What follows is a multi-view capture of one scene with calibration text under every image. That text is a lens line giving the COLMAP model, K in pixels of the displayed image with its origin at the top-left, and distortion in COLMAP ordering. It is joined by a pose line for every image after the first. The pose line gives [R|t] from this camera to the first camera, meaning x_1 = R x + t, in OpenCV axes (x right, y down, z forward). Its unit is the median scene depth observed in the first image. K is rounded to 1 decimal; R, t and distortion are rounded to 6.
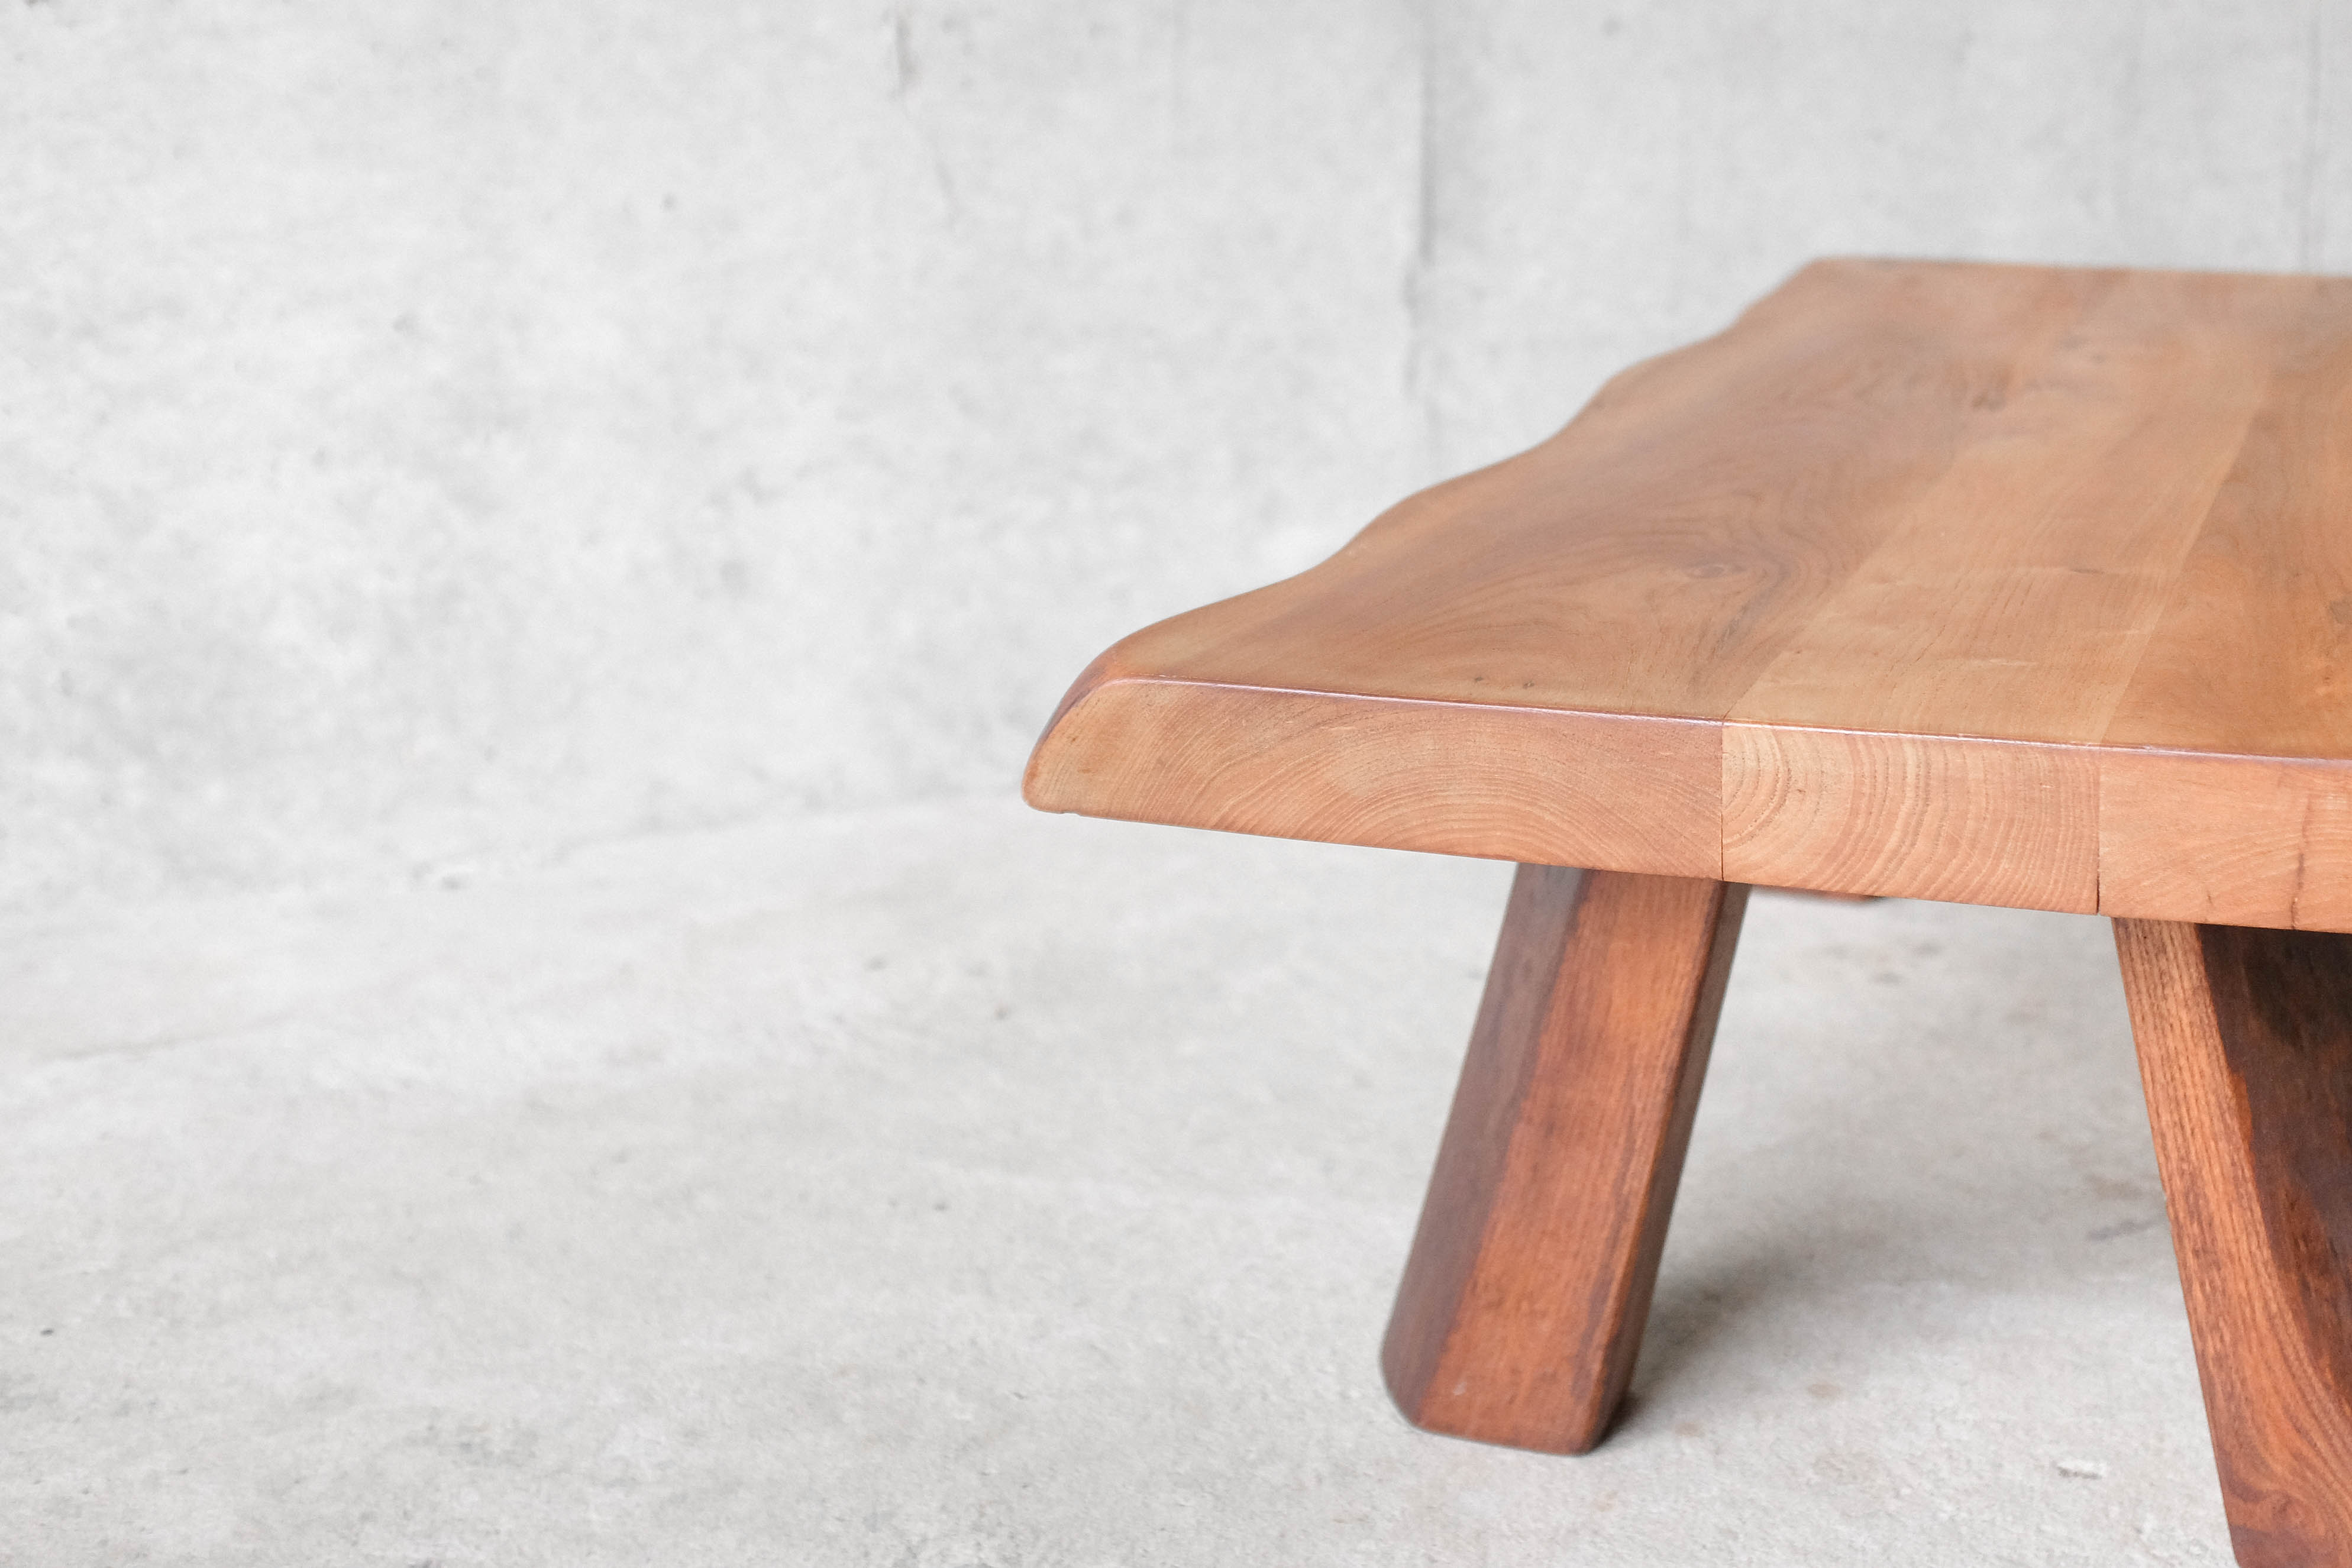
lens RADIAL K [[2962.3, 0, 1460.6], [0, 2962.3, 598.1], [0, 0, 1]] dist [-0.124017, 0.191031]
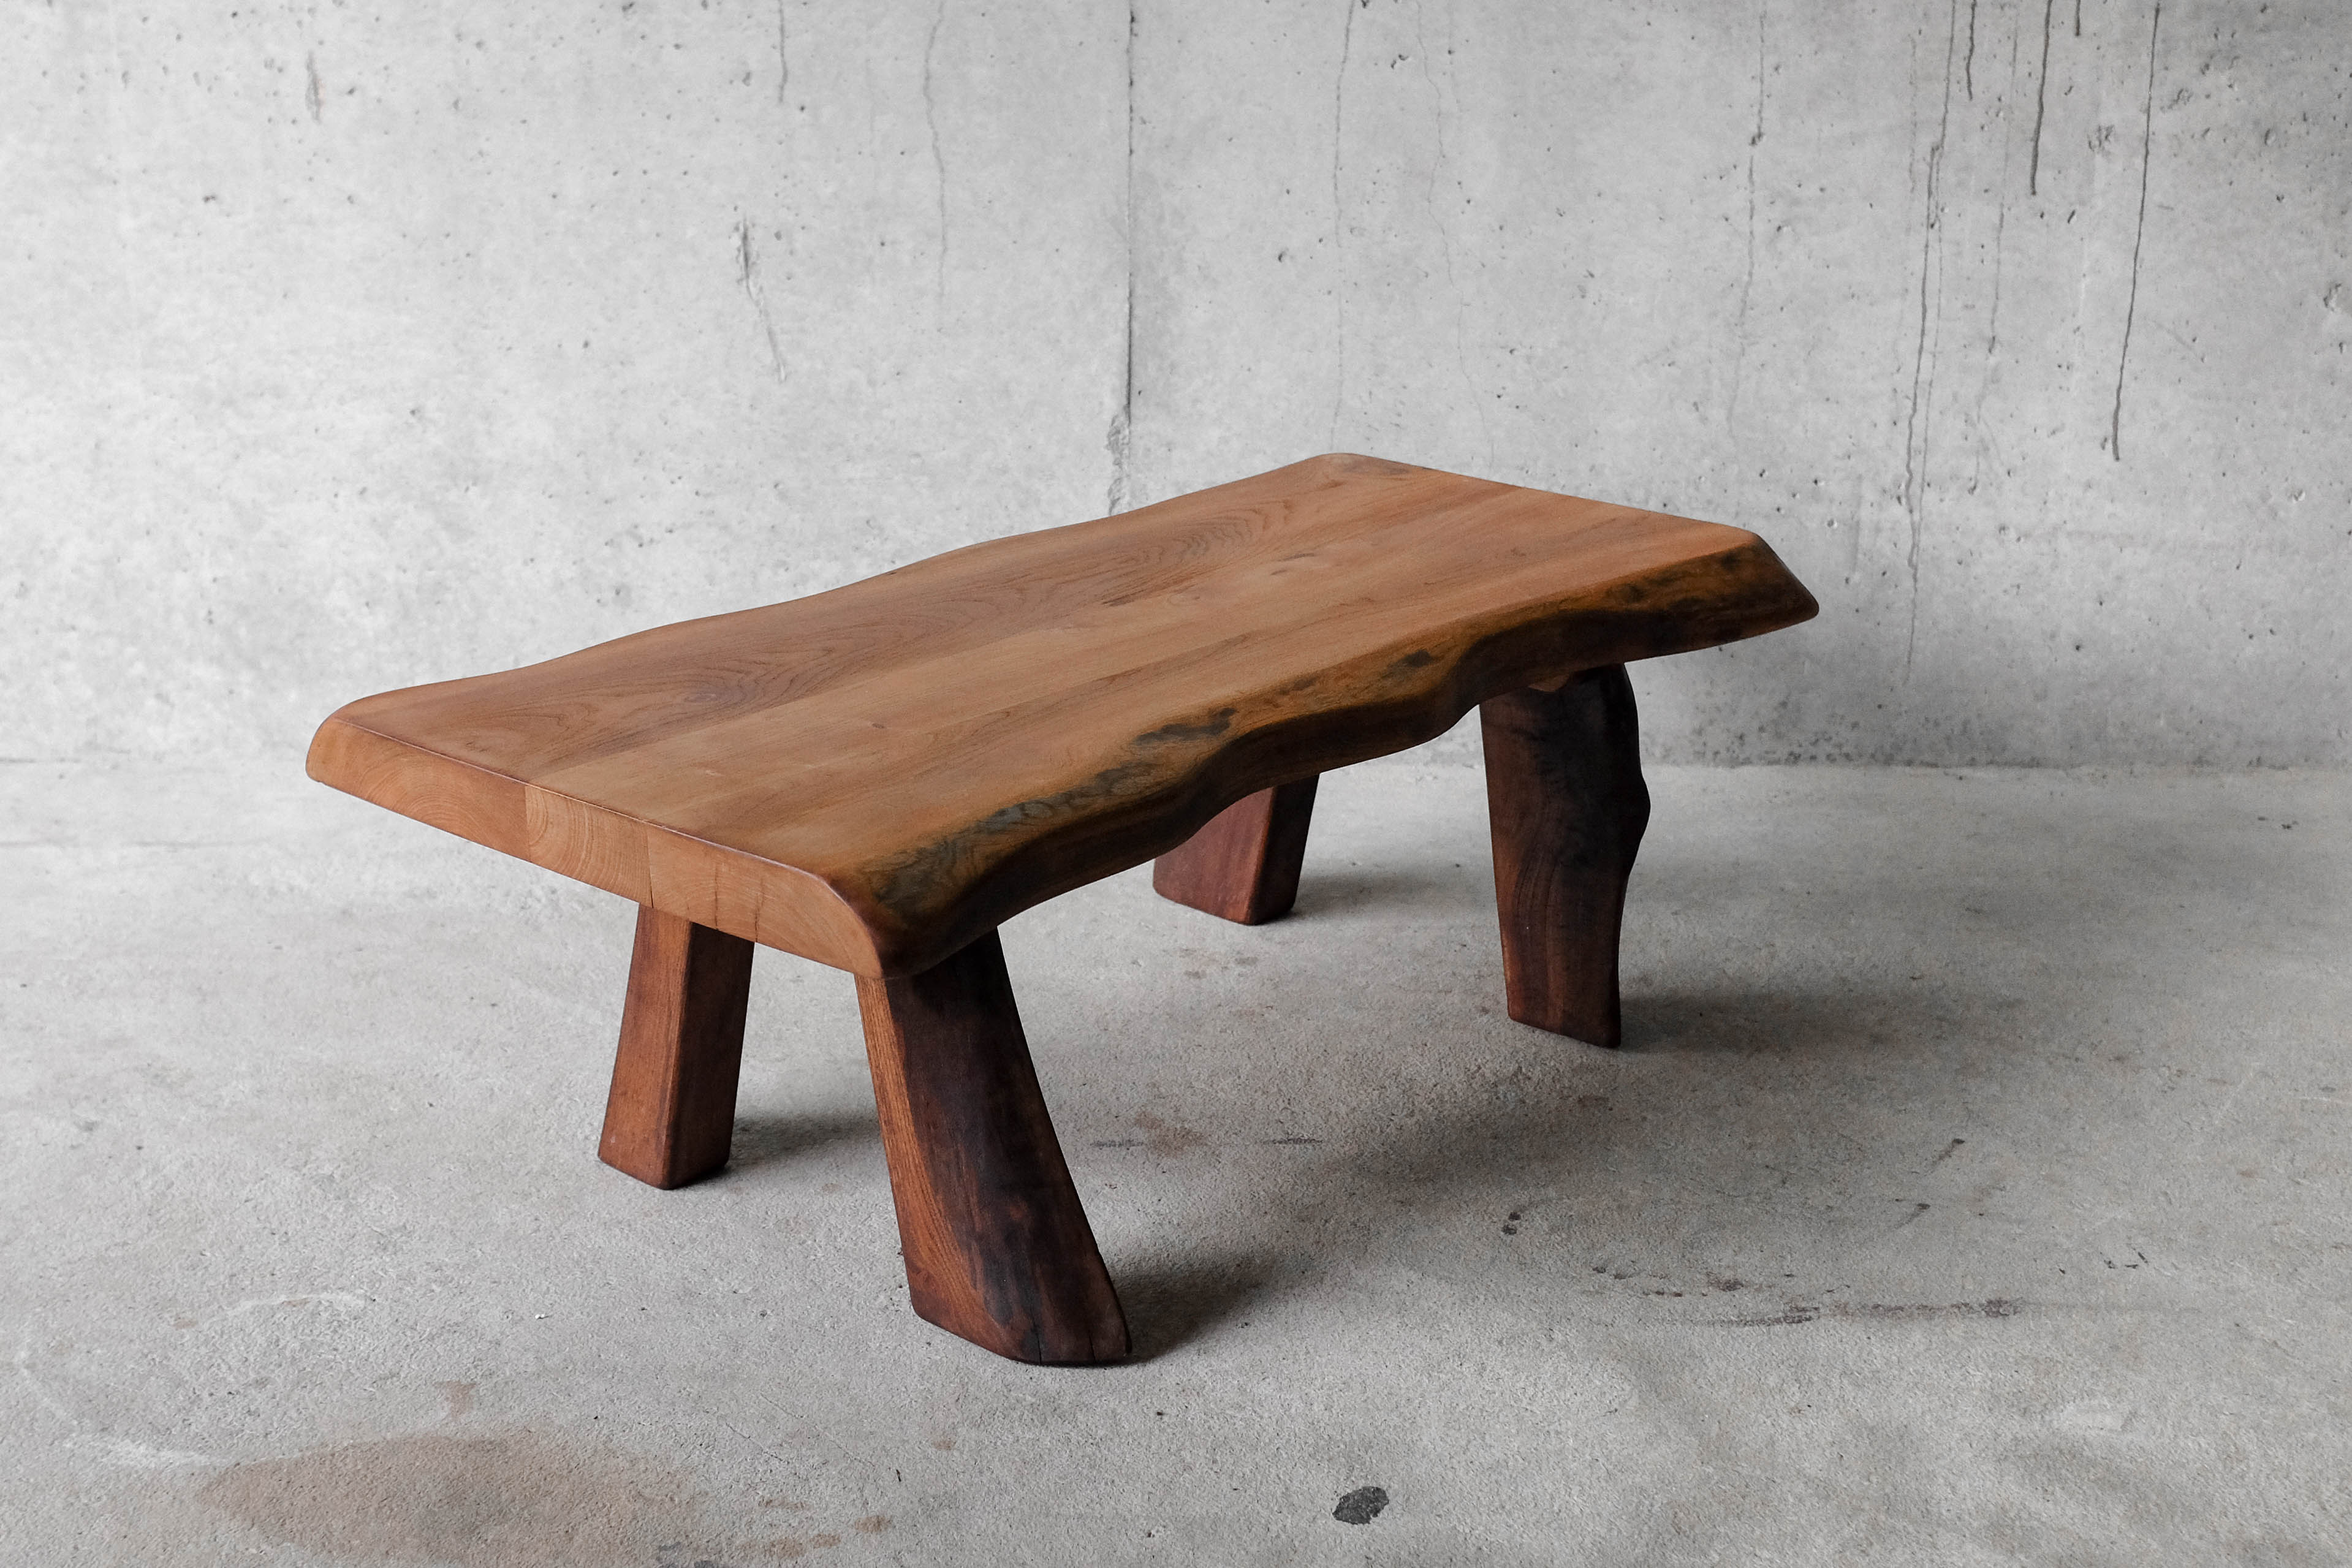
lens RADIAL K [[3060.3, 0, 1109.6], [0, 3060.3, 747.2], [0, 0, 1]] dist [-0.110172, 0.133542]
pose [[0.922071, 0.133838, -0.363141, 0.881808], [-0.108278, 0.990043, 0.089953, -0.154155], [0.371565, -0.043623, 0.927382, -0.550060]]
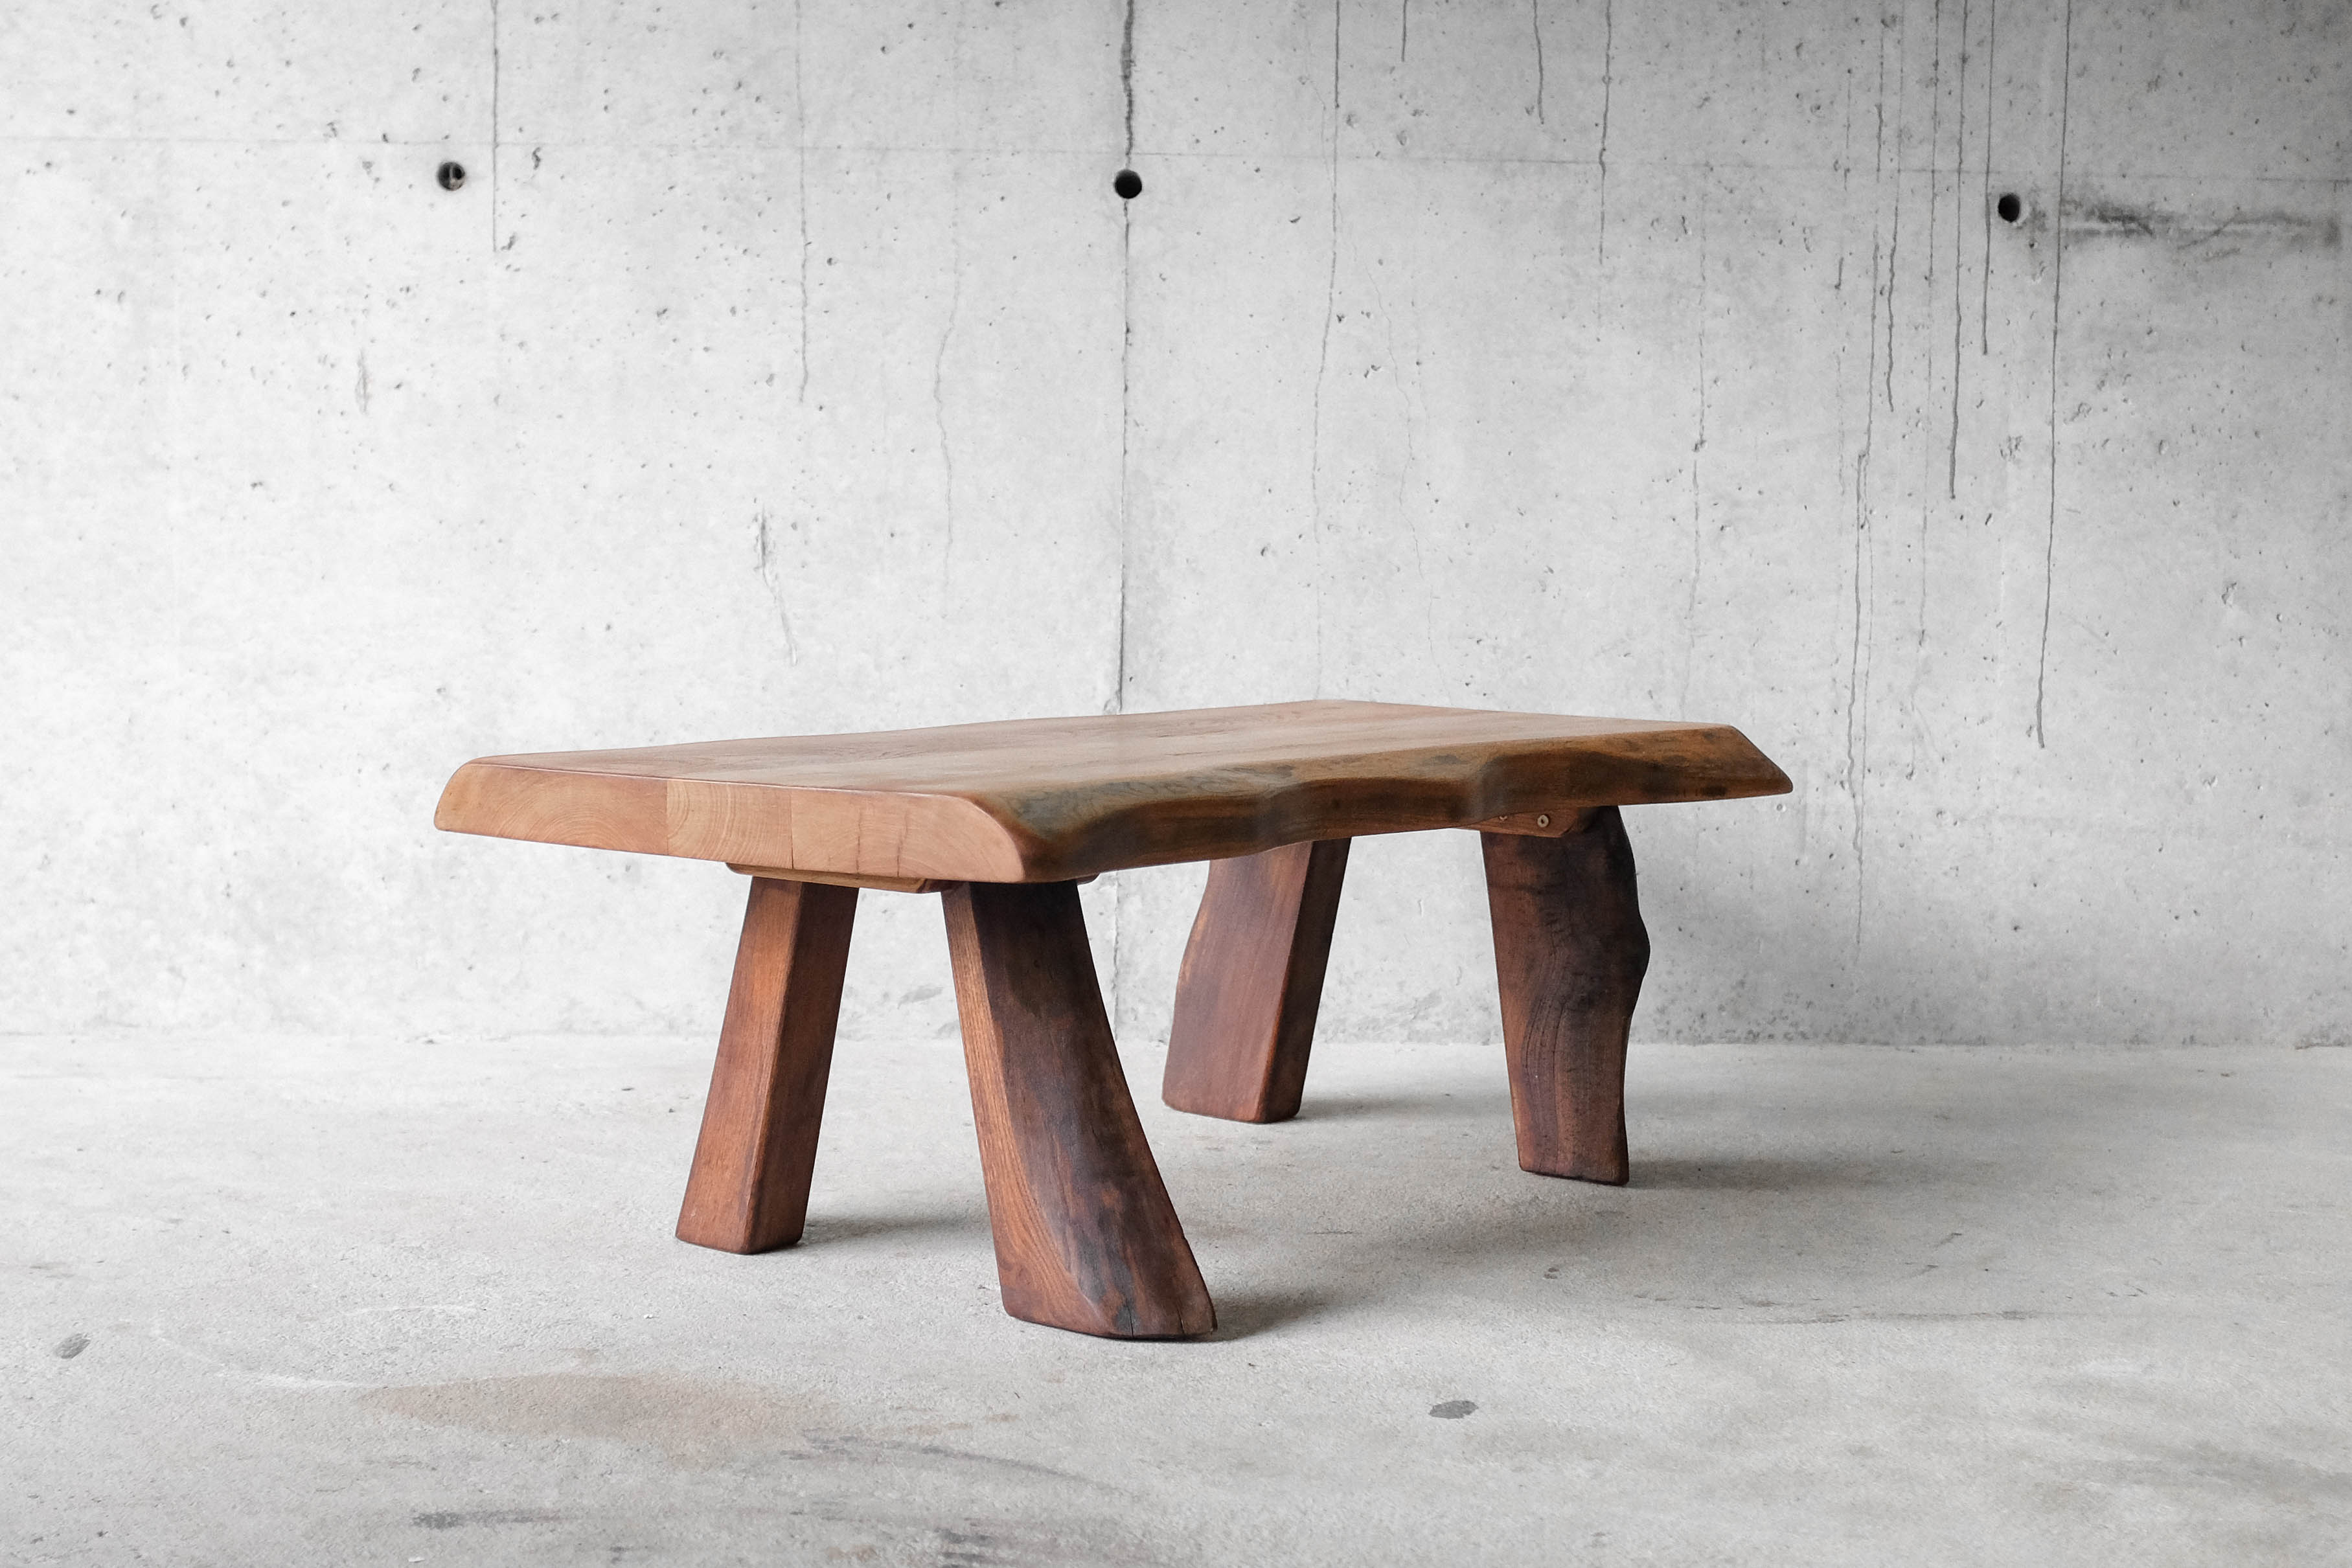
lens RADIAL K [[3234.7, 0, 1063.4], [0, 3234.7, 836.0], [0, 0, 1]] dist [-0.102528, 0.091521]
pose [[0.937890, 0.060789, -0.341566, 0.871216], [-0.109165, 0.986230, -0.124229, 0.257027], [0.329311, 0.153800, 0.931611, -0.816631]]
